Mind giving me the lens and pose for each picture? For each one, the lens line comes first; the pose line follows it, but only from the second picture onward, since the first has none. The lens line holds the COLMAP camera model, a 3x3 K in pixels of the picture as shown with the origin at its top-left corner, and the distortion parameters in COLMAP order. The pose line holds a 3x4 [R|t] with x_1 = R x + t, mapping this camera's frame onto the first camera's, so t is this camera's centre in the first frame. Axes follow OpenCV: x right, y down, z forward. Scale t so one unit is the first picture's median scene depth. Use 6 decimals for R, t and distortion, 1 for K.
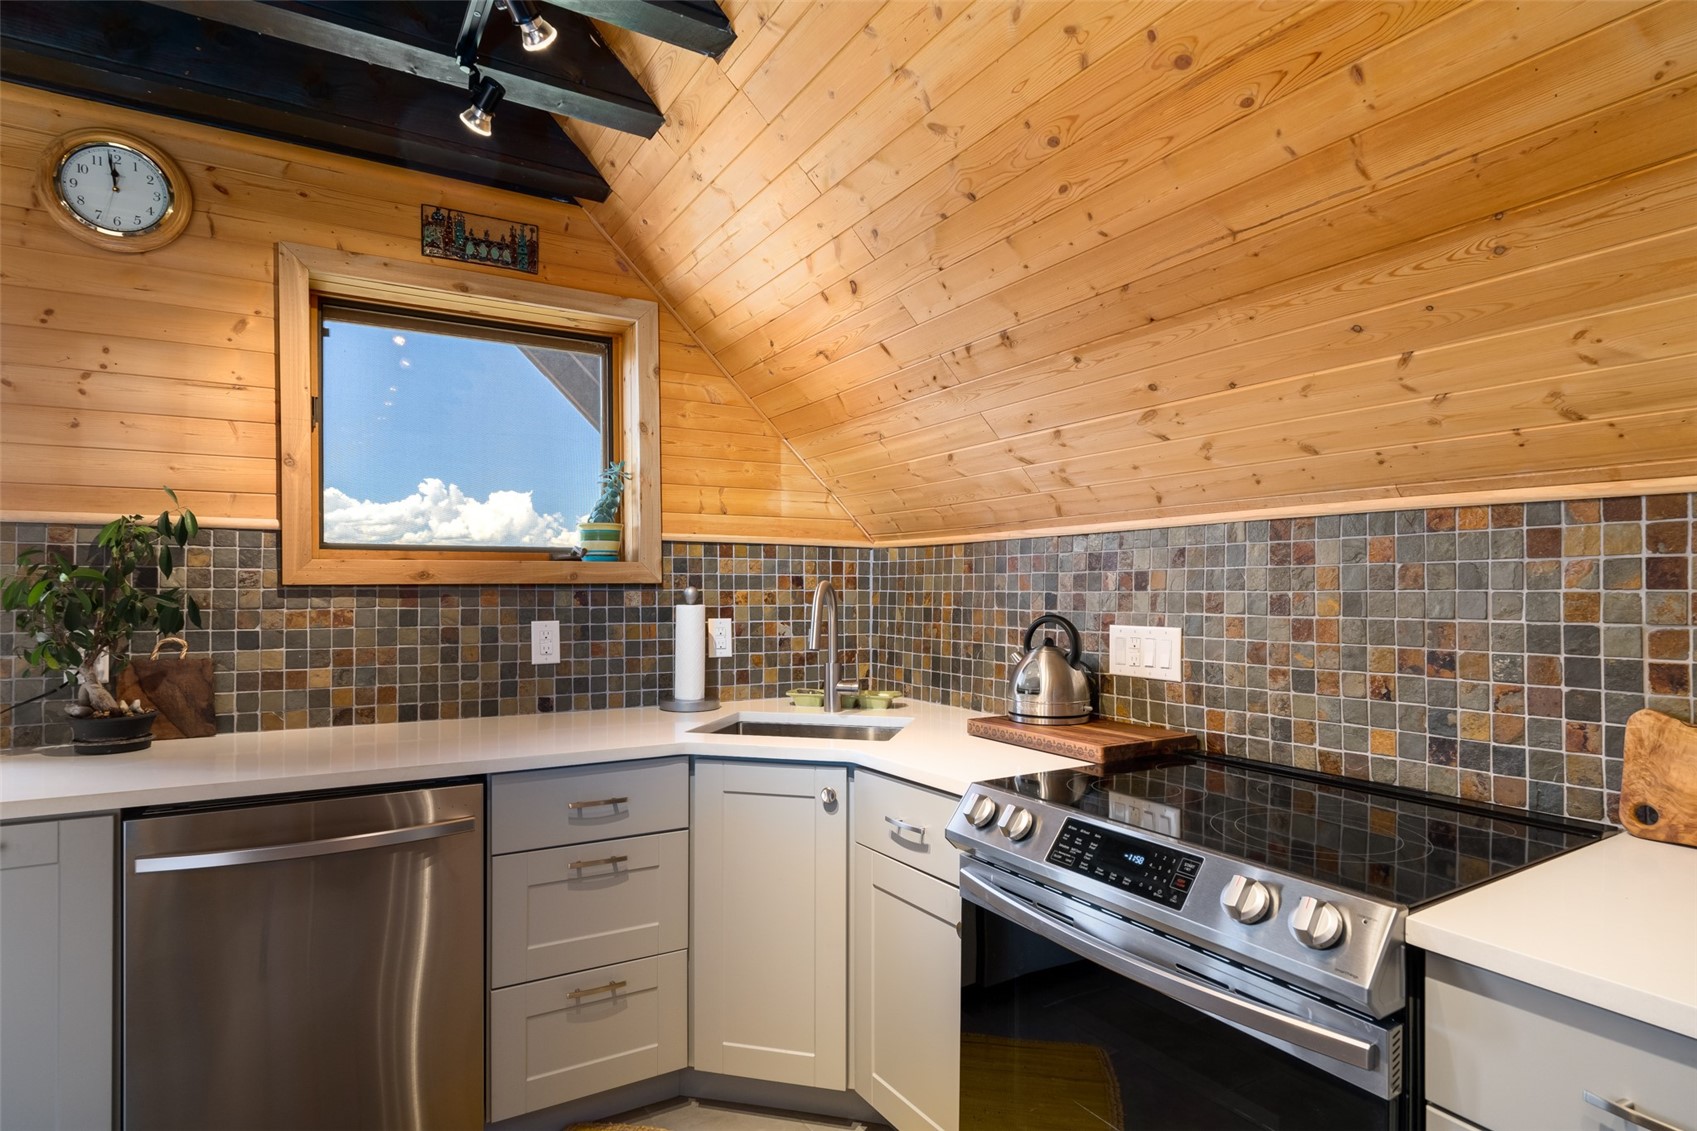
lens RADIAL K [[900.1, 0, 858.9], [0, 900.1, 575.9], [0, 0, 1]] dist [0.000916, 0.000148]
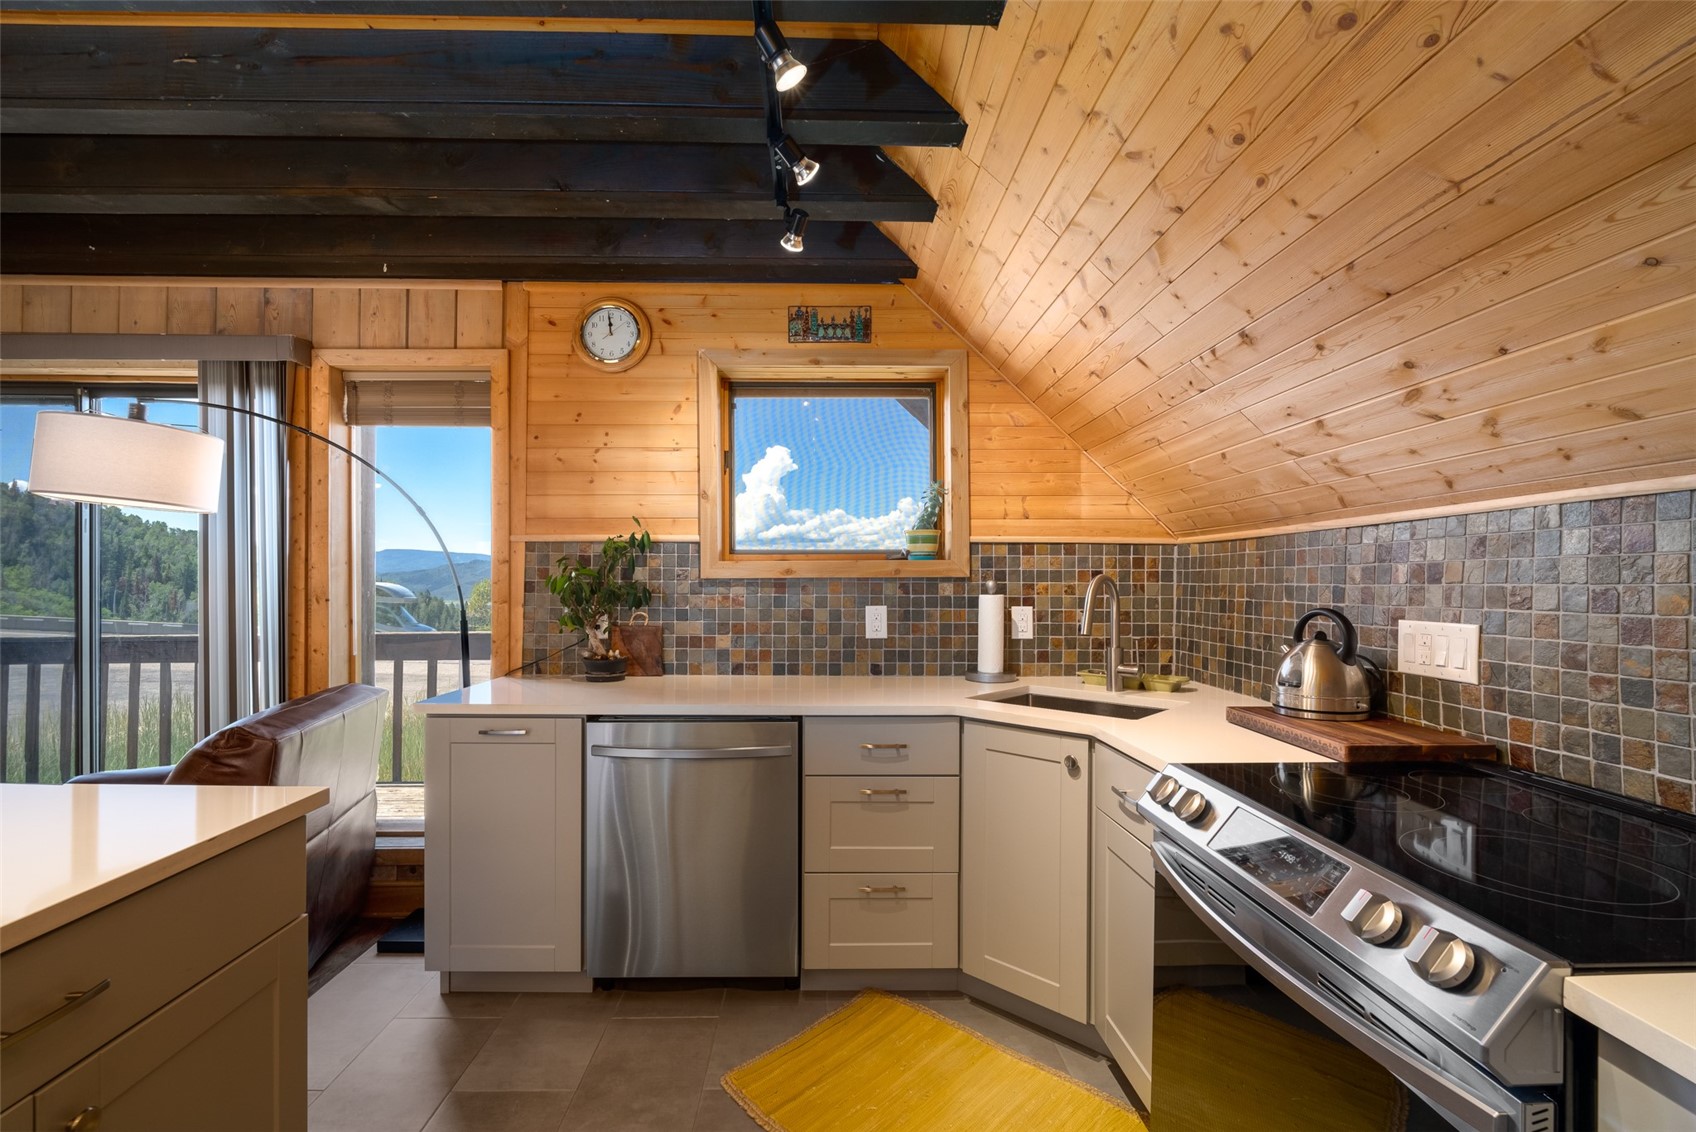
lens RADIAL K [[744.0, 0, 843.8], [0, 744.0, 575.0], [0, 0, 1]] dist [0.001362, 0.000247]
pose [[0.870154, -0.003615, -0.492766, 0.180064], [0.006027, 0.999976, 0.003308, 0.001411], [0.492742, -0.005848, 0.870156, 0.037770]]
